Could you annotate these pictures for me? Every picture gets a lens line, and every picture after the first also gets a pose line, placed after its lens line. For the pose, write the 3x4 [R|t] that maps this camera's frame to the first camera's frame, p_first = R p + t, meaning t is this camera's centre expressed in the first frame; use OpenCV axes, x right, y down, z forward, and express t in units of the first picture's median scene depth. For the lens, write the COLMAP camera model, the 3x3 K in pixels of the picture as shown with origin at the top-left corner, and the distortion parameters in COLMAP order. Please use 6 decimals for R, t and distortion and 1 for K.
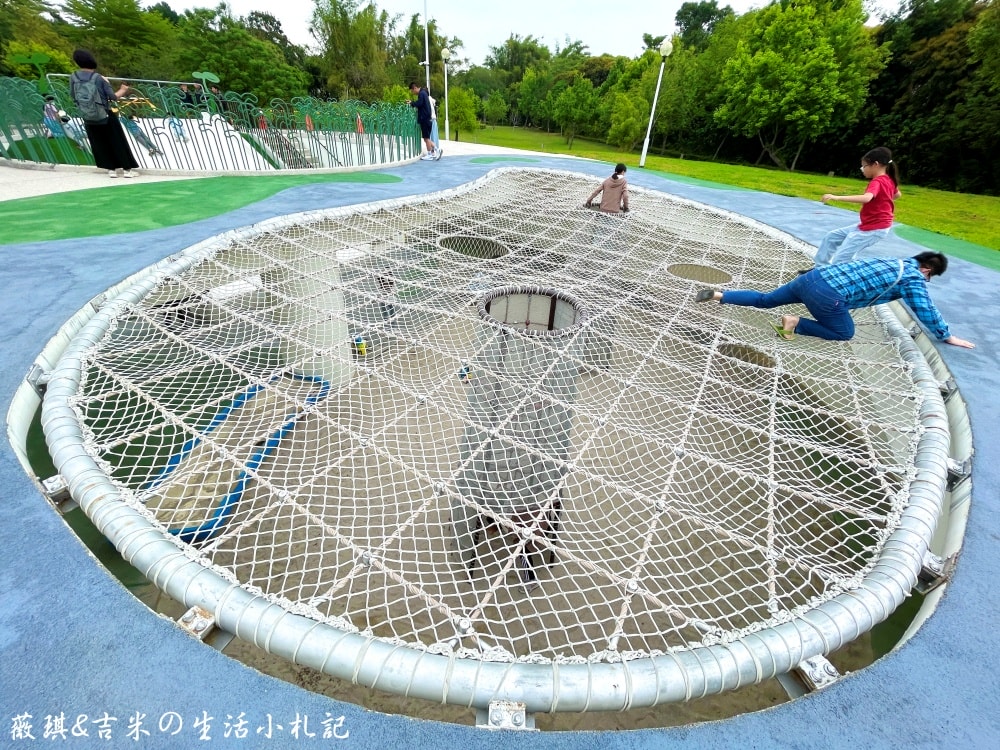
lens RADIAL K [[403.6, 0, 502.4], [0, 403.6, 375.7], [0, 0, 1]] dist [0.002051, -0.000648]
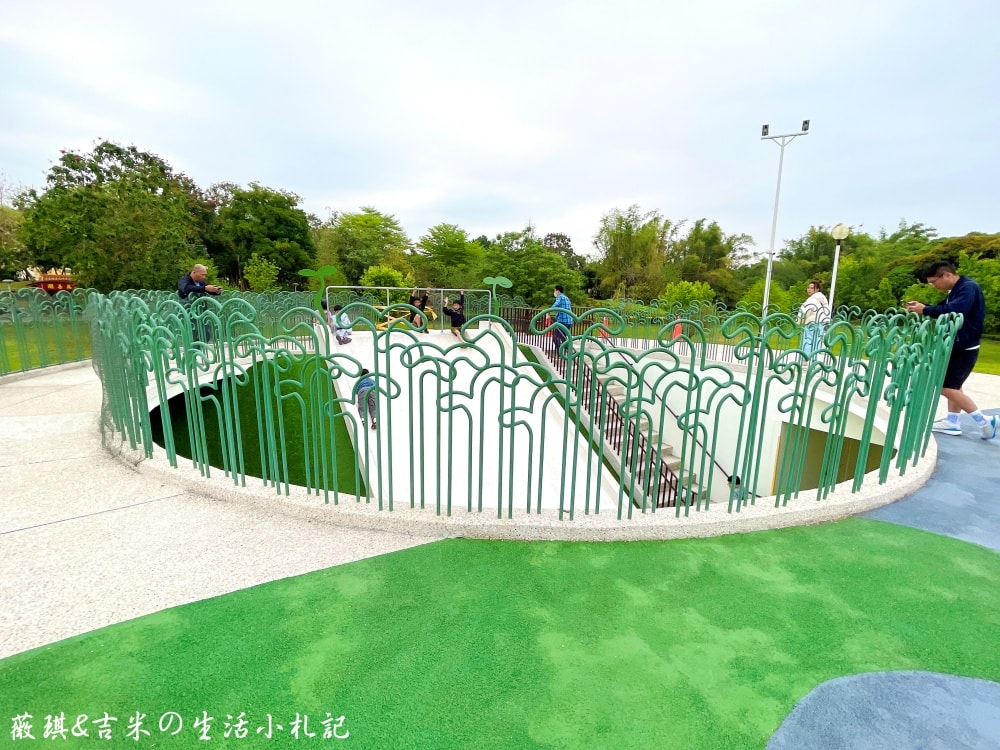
lens RADIAL K [[461.6, 0, 498.8], [0, 461.6, 378.5], [0, 0, 1]] dist [-0.003487, -0.000695]
pose [[0.860468, 0.055711, -0.506450, -0.059015], [-0.257855, 0.904925, -0.338557, -0.058886], [0.439438, 0.421908, 0.793025, 0.080851]]
